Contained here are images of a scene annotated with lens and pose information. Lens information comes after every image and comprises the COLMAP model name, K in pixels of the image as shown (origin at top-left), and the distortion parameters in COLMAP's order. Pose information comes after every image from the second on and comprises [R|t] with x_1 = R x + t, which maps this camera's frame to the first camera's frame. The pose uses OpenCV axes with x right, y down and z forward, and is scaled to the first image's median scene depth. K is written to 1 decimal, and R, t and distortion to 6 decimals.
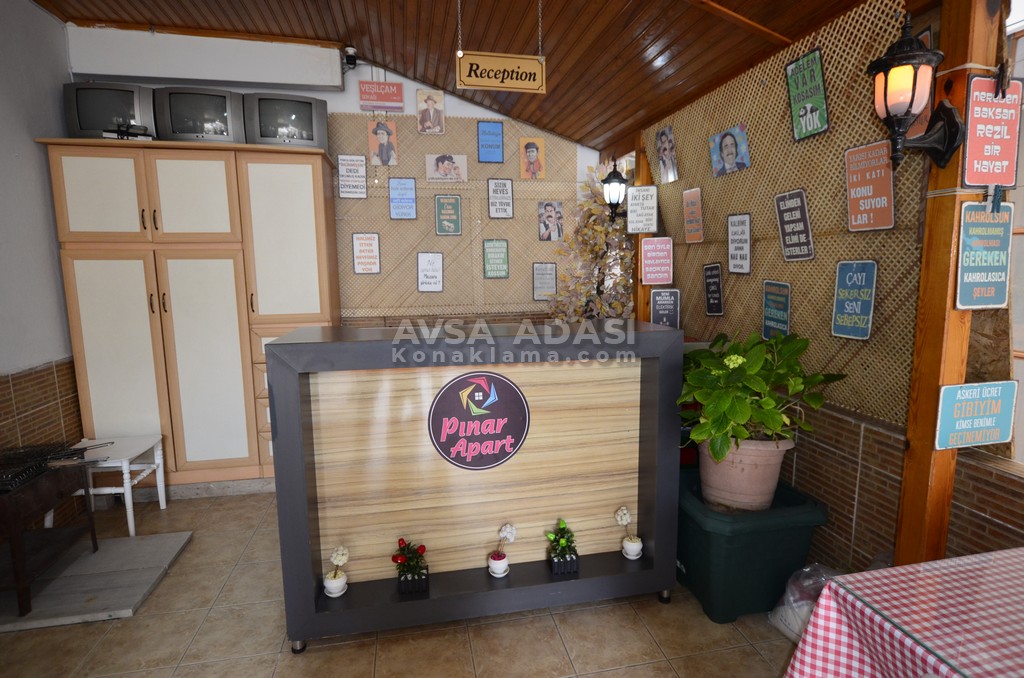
lens RADIAL K [[522.7, 0, 521.5], [0, 522.7, 335.2], [0, 0, 1]] dist [-0.012630, 0.000709]
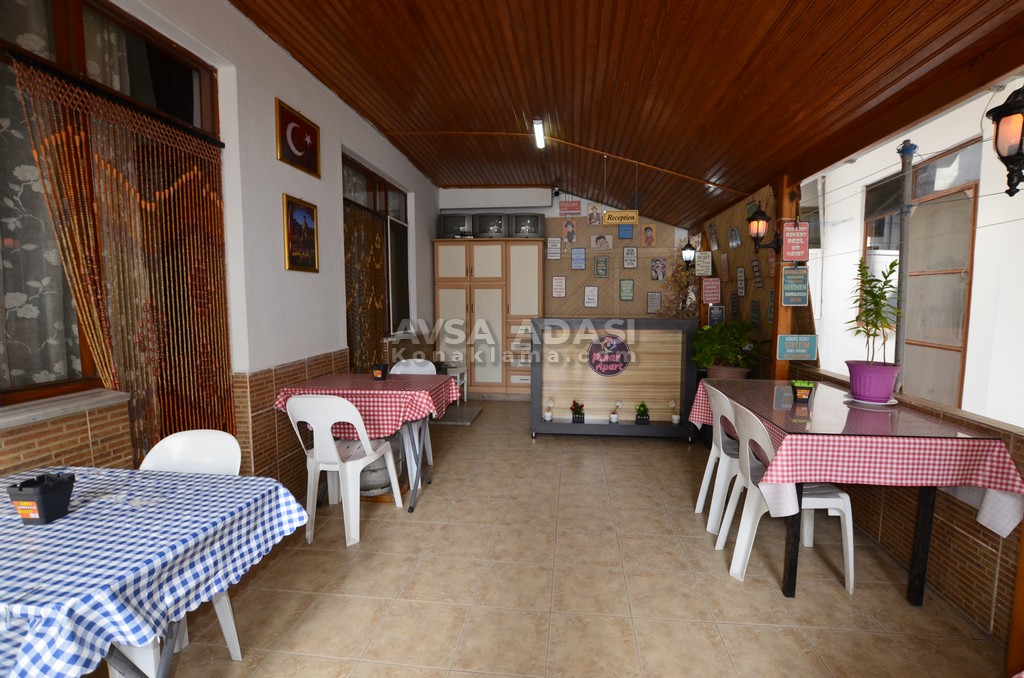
lens RADIAL K [[447.1, 0, 531.4], [0, 447.1, 342.0], [0, 0, 1]] dist [-0.033676, 0.006184]
pose [[0.954081, 0.036019, -0.297375, 0.125035], [-0.047242, 0.998413, -0.030638, 0.119886], [0.295800, 0.043280, 0.954269, -0.701909]]
